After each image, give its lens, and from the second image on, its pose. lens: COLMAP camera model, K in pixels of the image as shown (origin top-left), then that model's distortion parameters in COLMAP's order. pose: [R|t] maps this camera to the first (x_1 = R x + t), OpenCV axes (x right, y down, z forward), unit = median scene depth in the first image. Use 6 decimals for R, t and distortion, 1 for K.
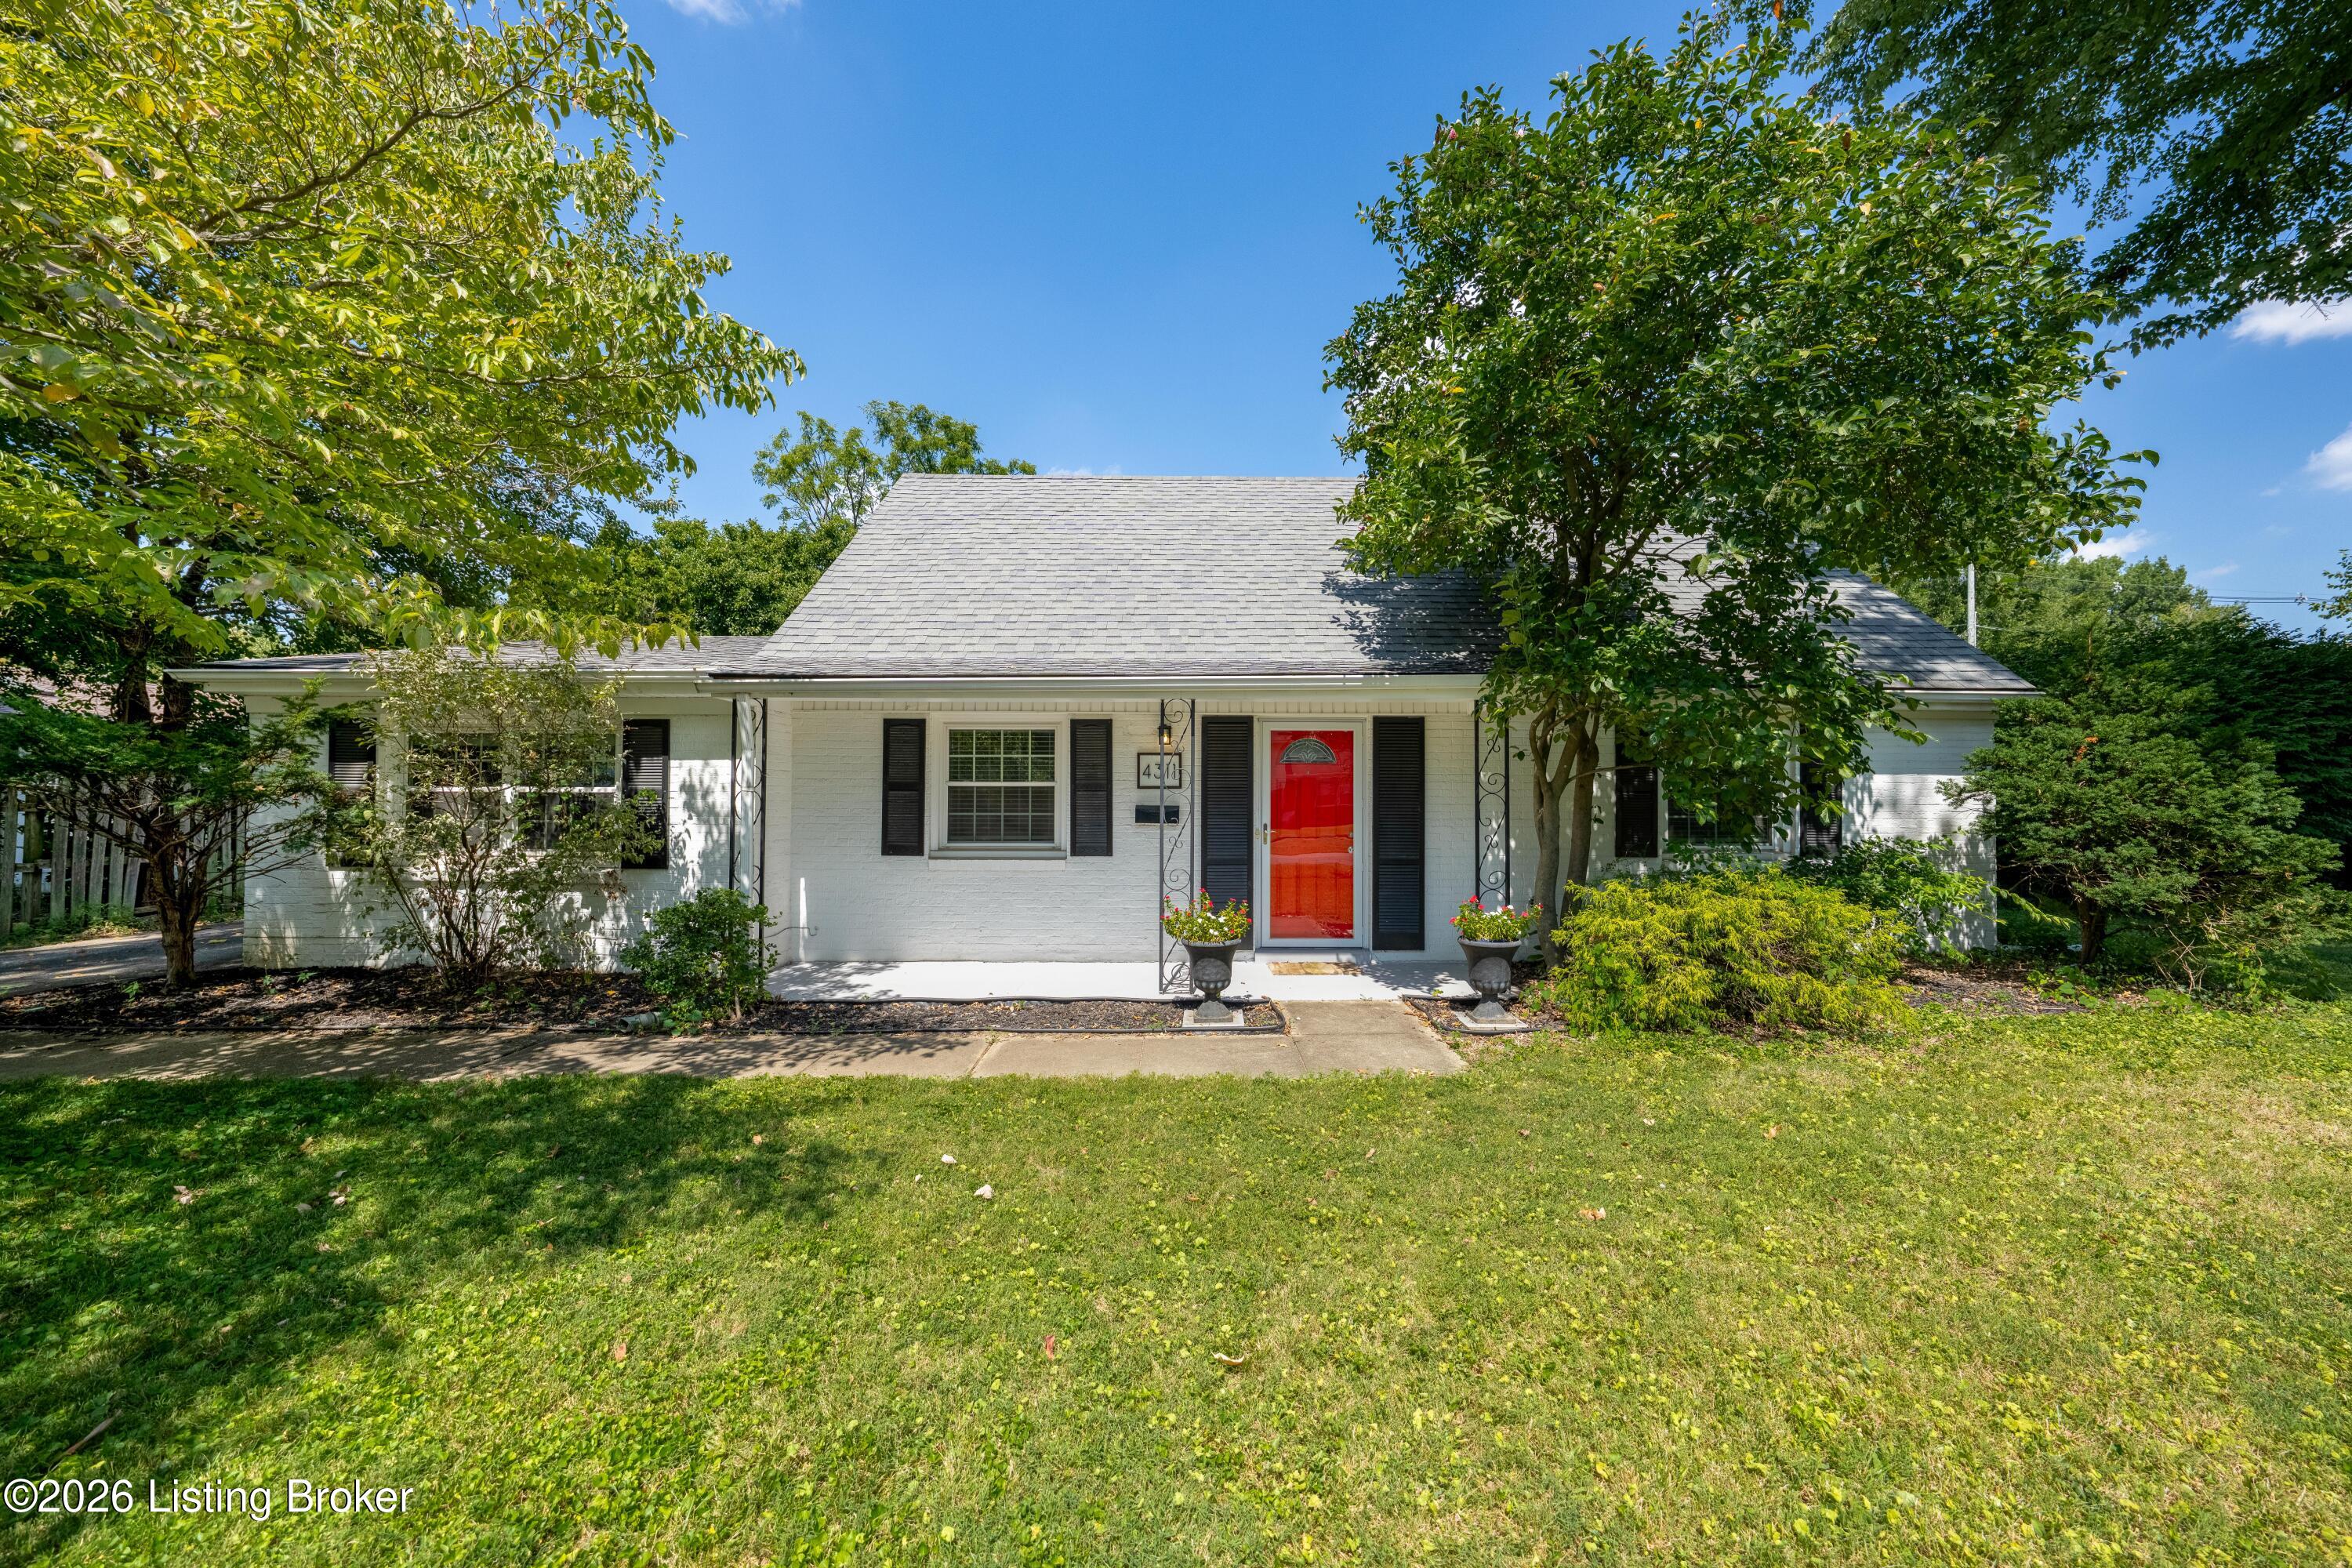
lens RADIAL K [[827.5, 0, 1169.1], [0, 827.5, 772.1], [0, 0, 1]] dist [-0.001406, -0.000217]
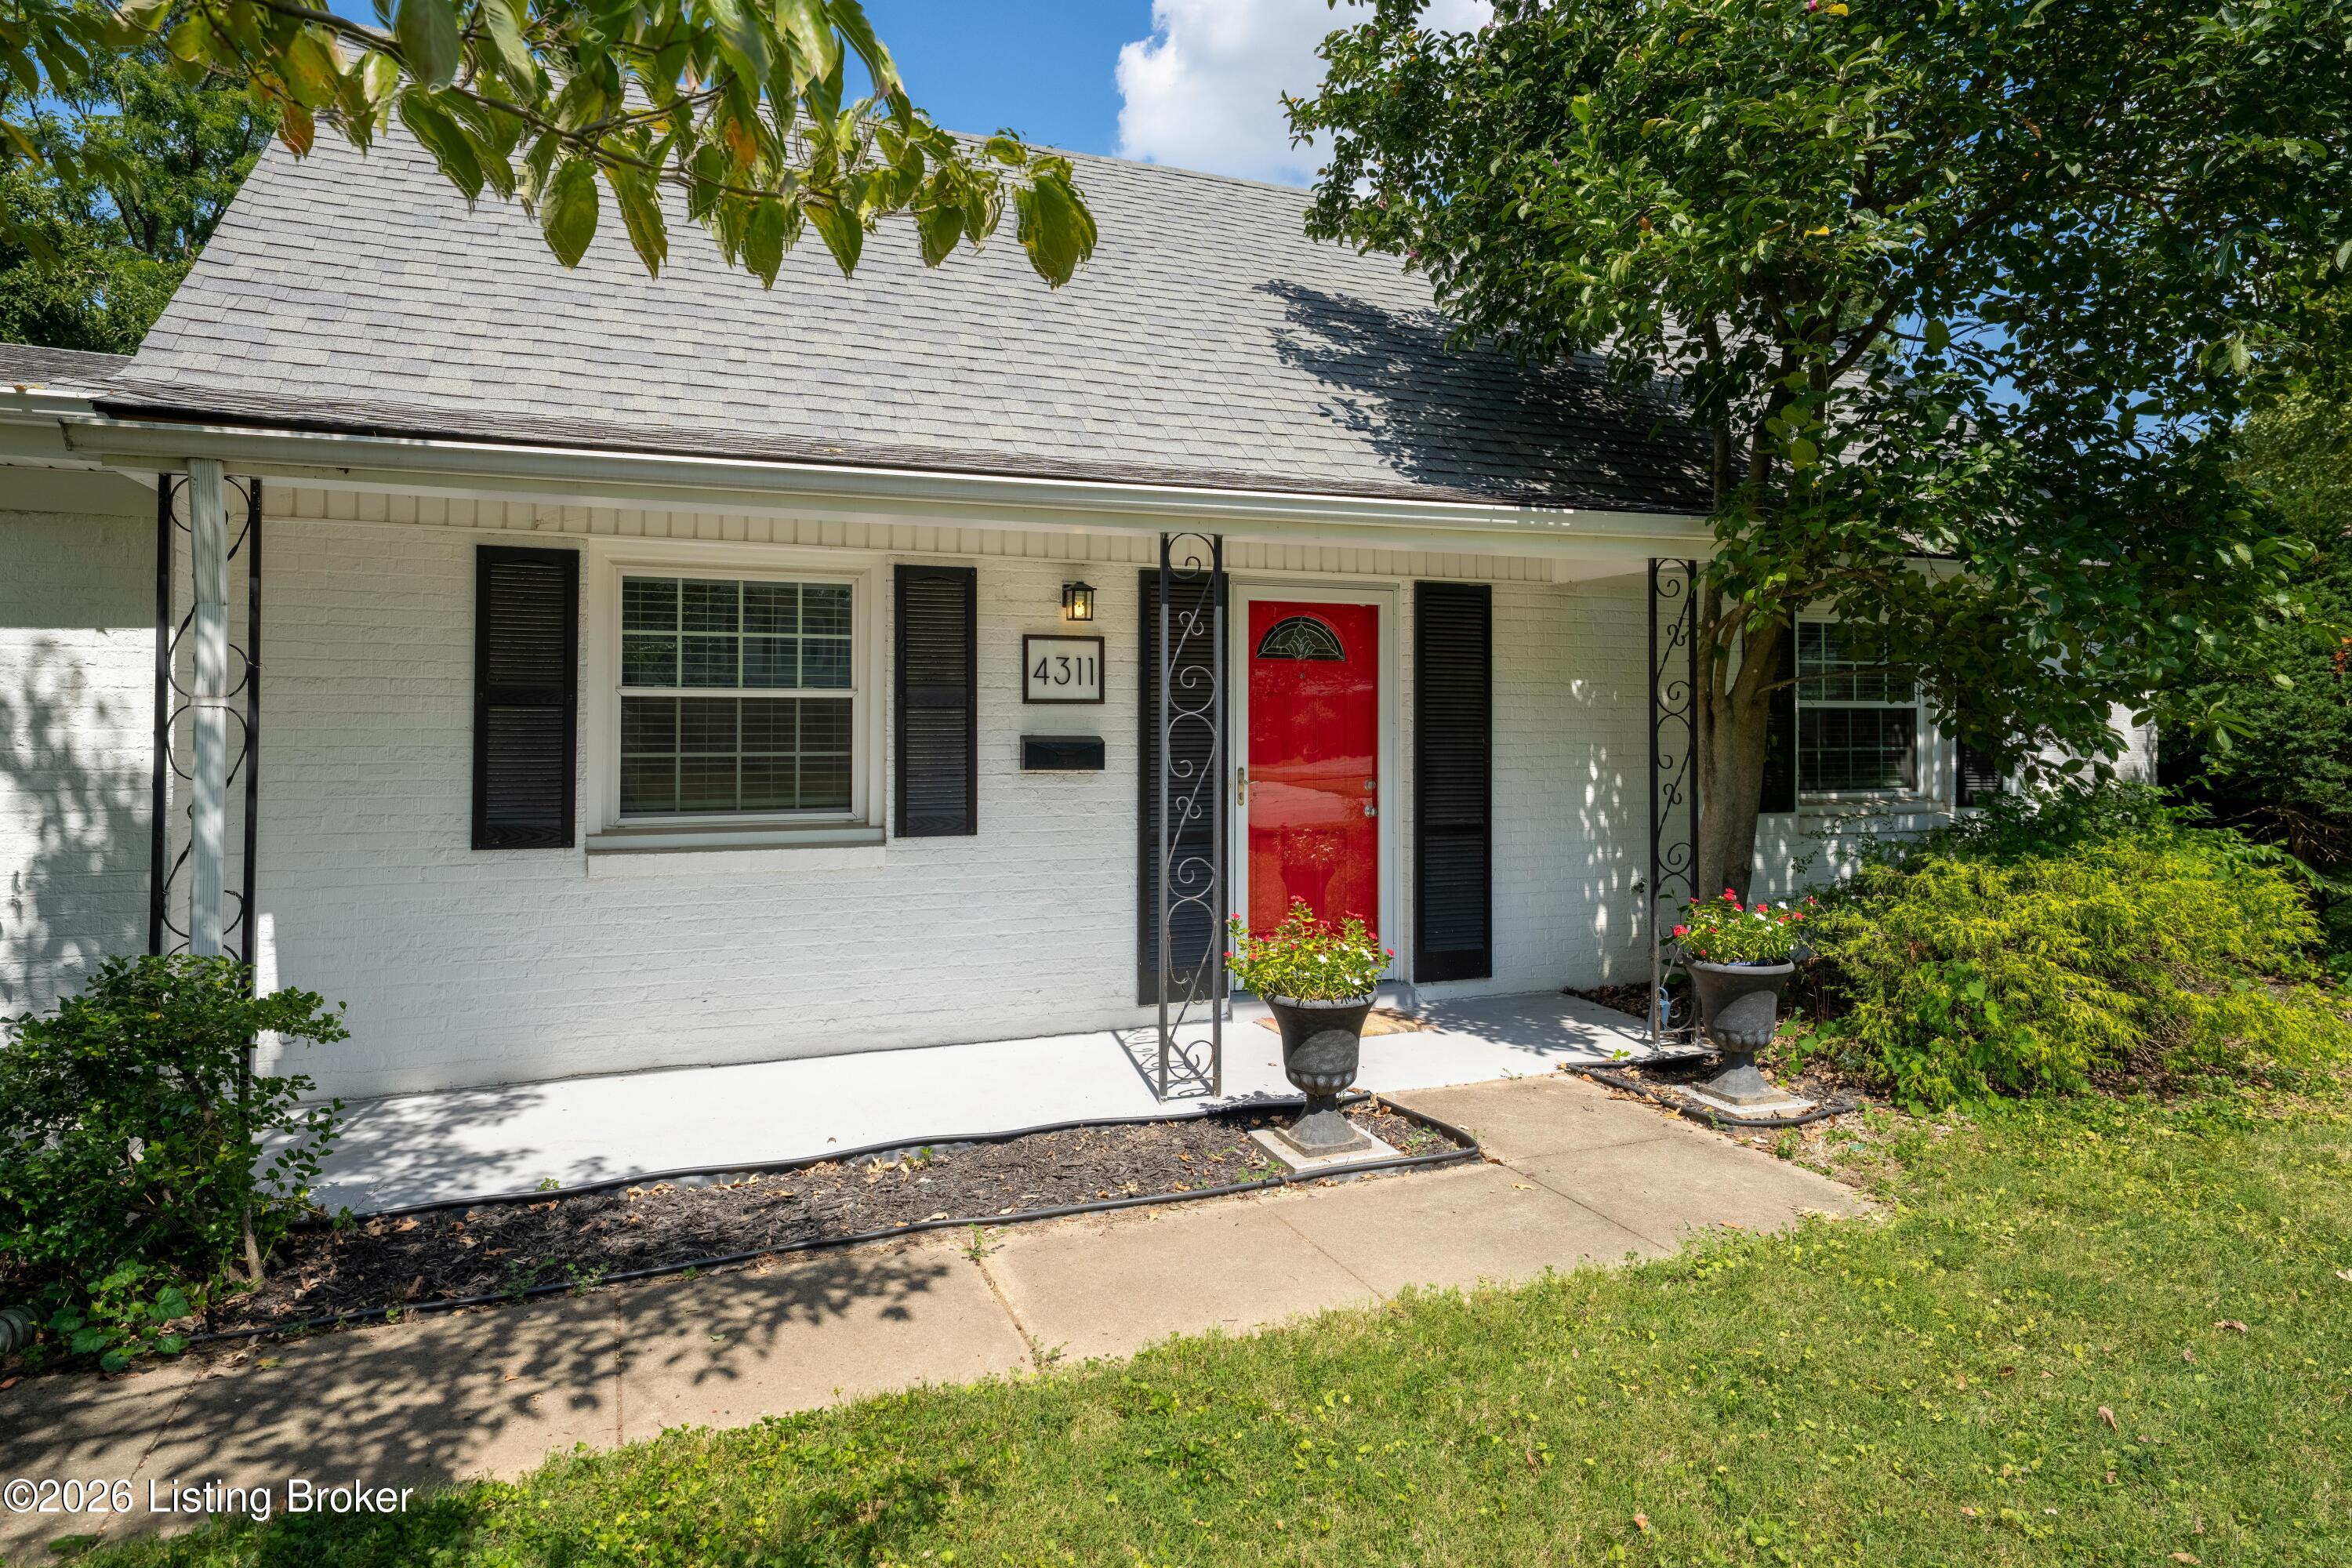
lens RADIAL K [[1351.7, 0, 1171.5], [0, 1351.7, 683.4], [0, 0, 1]] dist [0.031600, 0.002080]
pose [[0.937076, 0.009348, 0.348999, -0.255506], [-0.009797, 0.999952, -0.000478, 0.006853], [-0.348987, -0.002971, 0.937123, 0.176702]]
